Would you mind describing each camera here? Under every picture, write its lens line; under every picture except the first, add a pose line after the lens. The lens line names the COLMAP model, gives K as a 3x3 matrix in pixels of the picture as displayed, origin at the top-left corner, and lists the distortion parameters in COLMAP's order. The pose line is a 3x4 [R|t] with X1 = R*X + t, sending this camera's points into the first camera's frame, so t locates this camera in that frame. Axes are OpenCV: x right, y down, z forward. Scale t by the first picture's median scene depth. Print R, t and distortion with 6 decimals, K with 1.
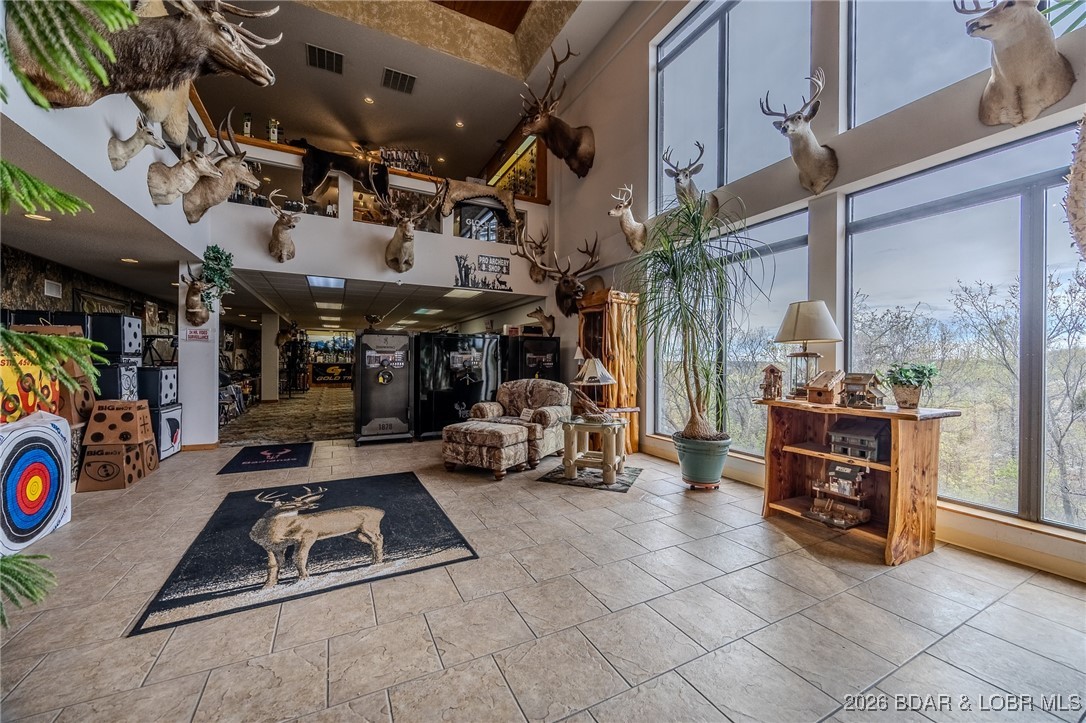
lens RADIAL K [[412.3, 0, 545.7], [0, 412.3, 360.2], [0, 0, 1]] dist [-0.003463, 0.000080]
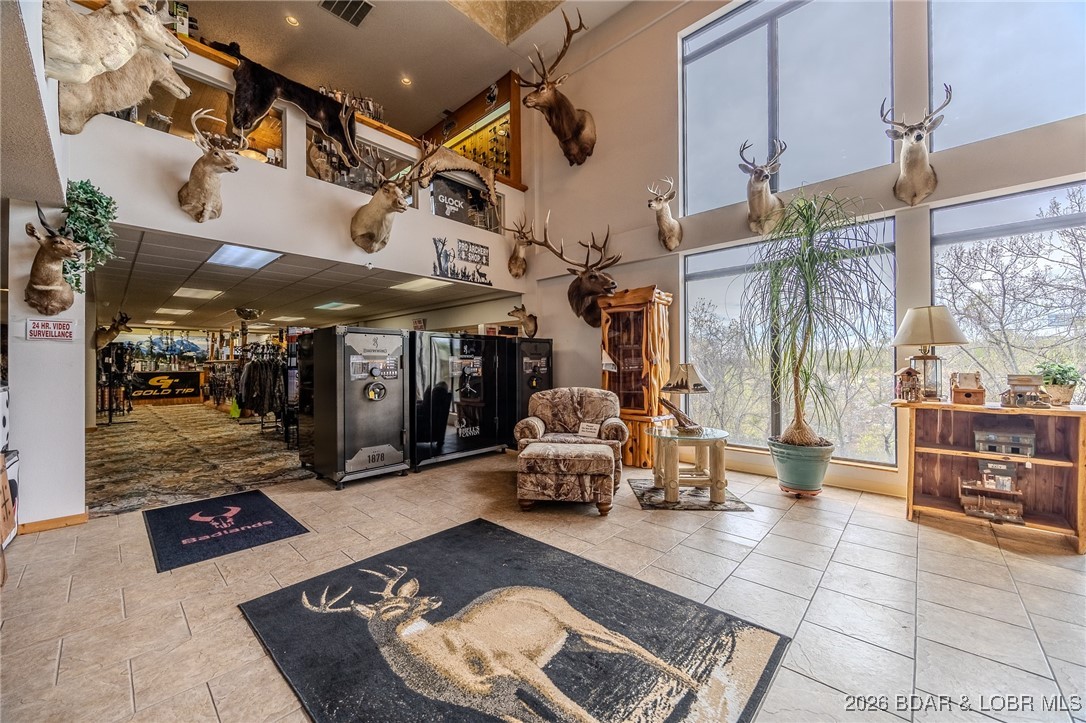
lens RADIAL K [[412.3, 0, 542.4], [0, 412.3, 360.2], [0, 0, 1]] dist [-0.003463, 0.000080]
pose [[0.940227, -0.009716, 0.340410, -0.392684], [0.011955, 0.999918, -0.004481, -0.008374], [-0.340339, 0.008283, 0.940266, 0.219404]]
